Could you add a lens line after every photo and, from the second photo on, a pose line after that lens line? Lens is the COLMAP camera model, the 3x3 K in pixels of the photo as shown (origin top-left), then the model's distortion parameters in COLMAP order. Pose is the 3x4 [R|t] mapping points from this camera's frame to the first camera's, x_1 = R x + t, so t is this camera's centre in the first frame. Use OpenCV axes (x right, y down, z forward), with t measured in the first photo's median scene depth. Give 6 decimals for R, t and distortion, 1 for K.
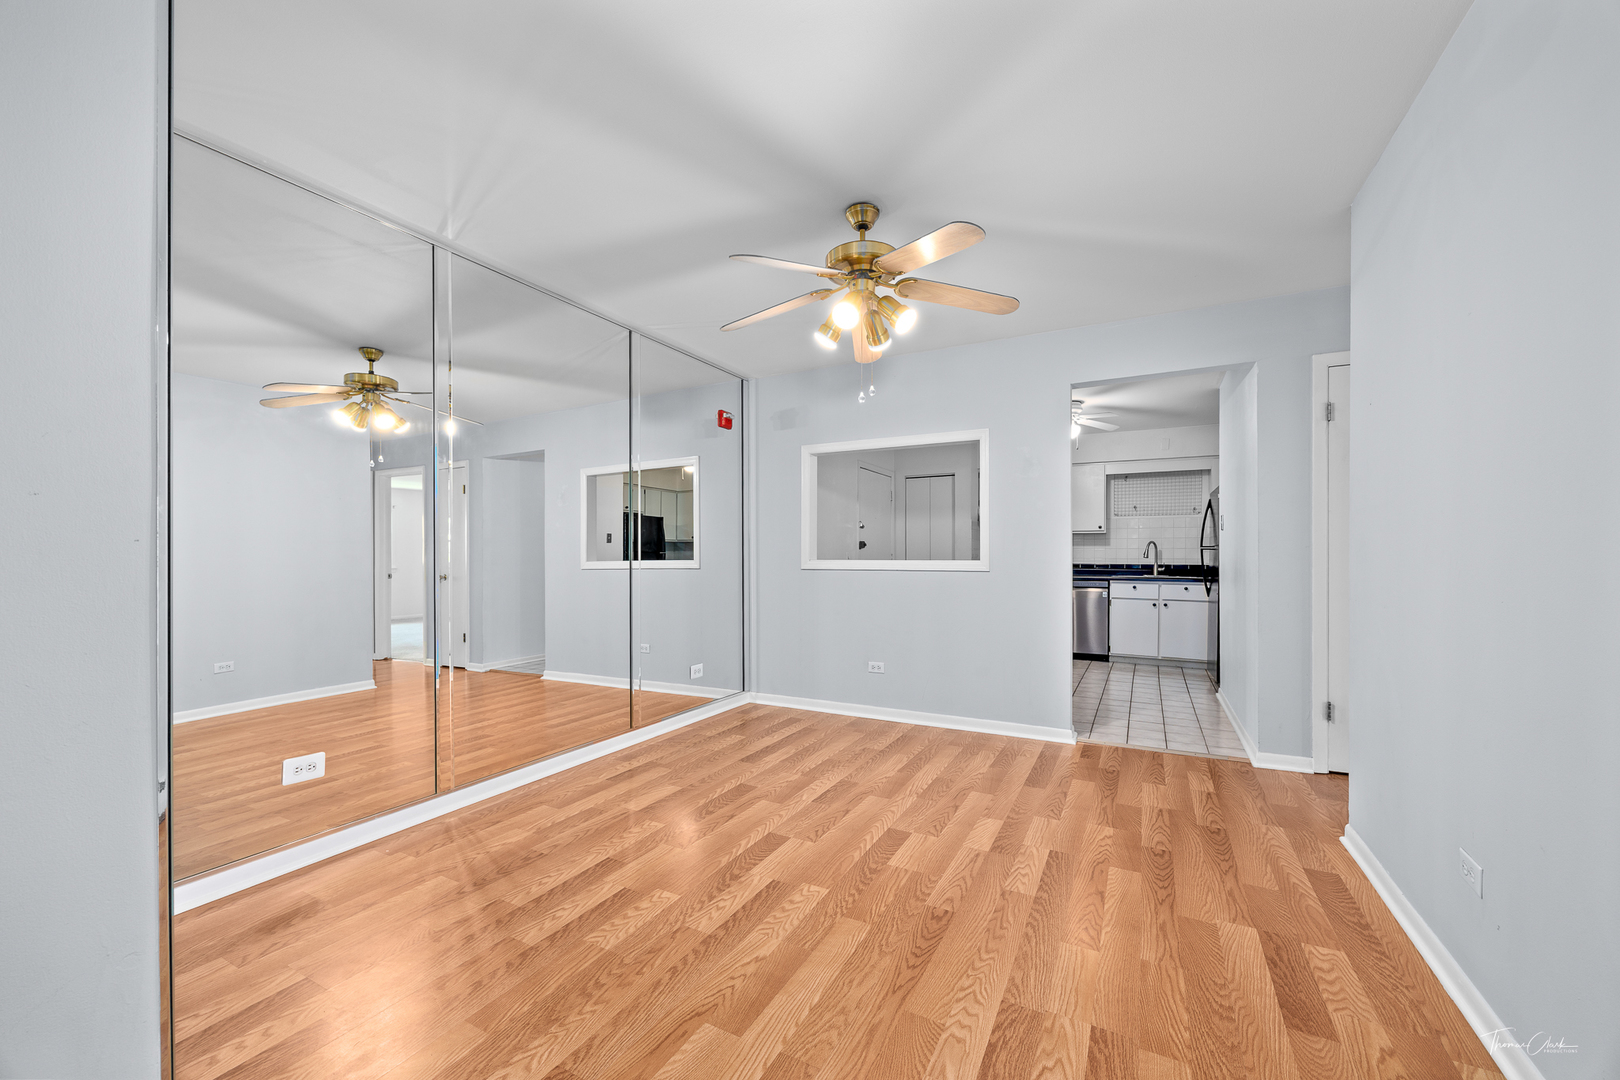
lens RADIAL K [[623.3, 0, 831.4], [0, 623.3, 559.7], [0, 0, 1]] dist [0.000917, -0.001105]
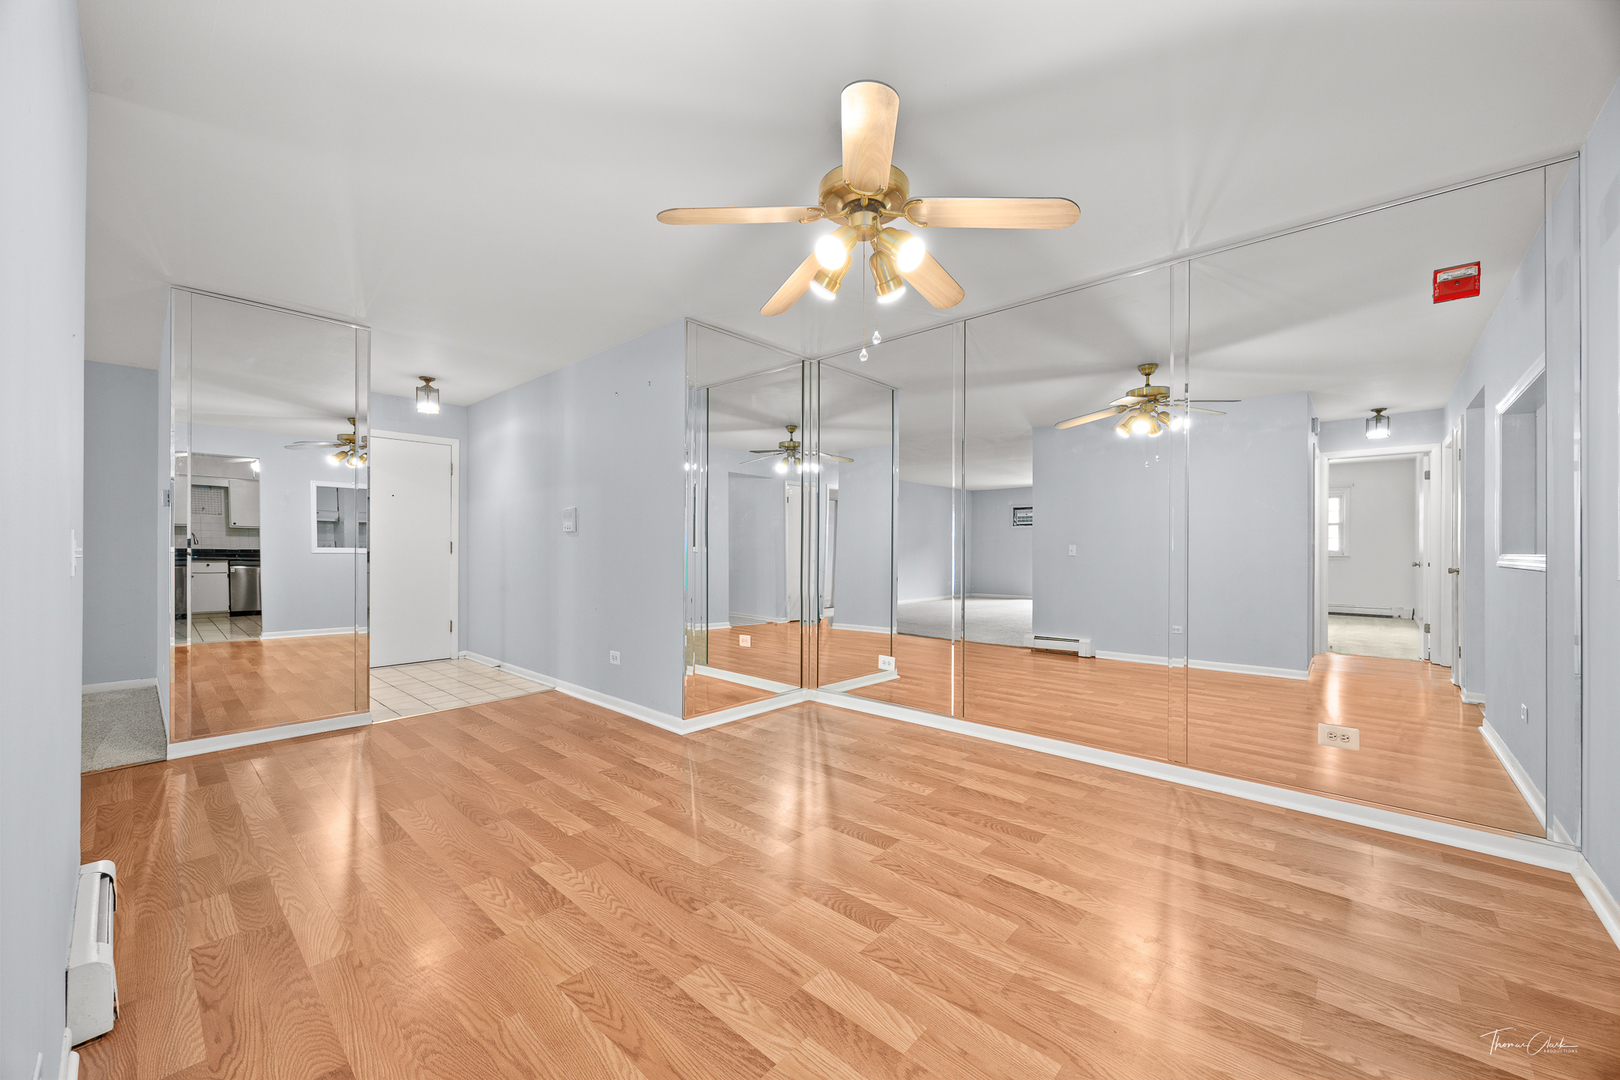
lens RADIAL K [[623.3, 0, 803.9], [0, 623.3, 529.9], [0, 0, 1]] dist [0.000917, -0.001105]
pose [[-0.272587, -0.022898, -0.961859, 0.875320], [-0.004920, 0.999737, -0.022405, -0.006512], [0.962118, -0.001375, -0.272628, 1.147673]]
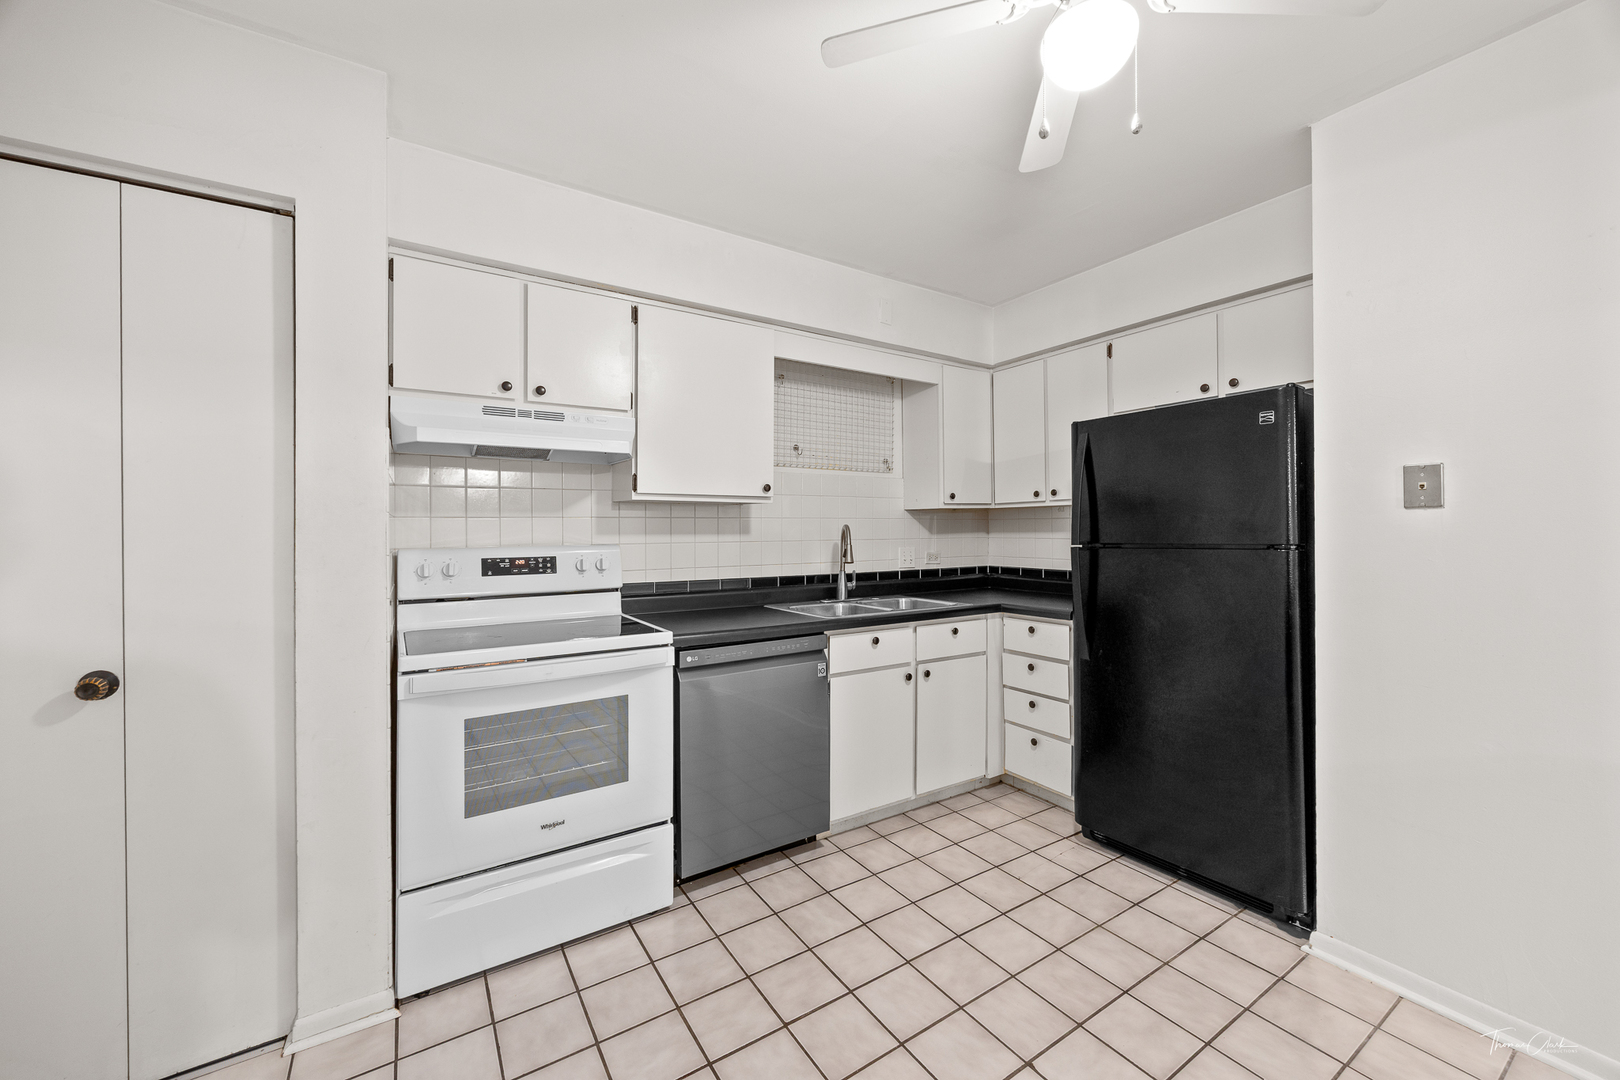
lens RADIAL K [[623.3, 0, 811.9], [0, 623.3, 524.8], [0, 0, 1]] dist [0.000917, -0.001105]
pose [[0.507510, 0.000858, 0.861645, 0.306892], [0.006080, 0.999971, -0.004576, -0.078380], [-0.861624, 0.007561, 0.507490, 2.210319]]
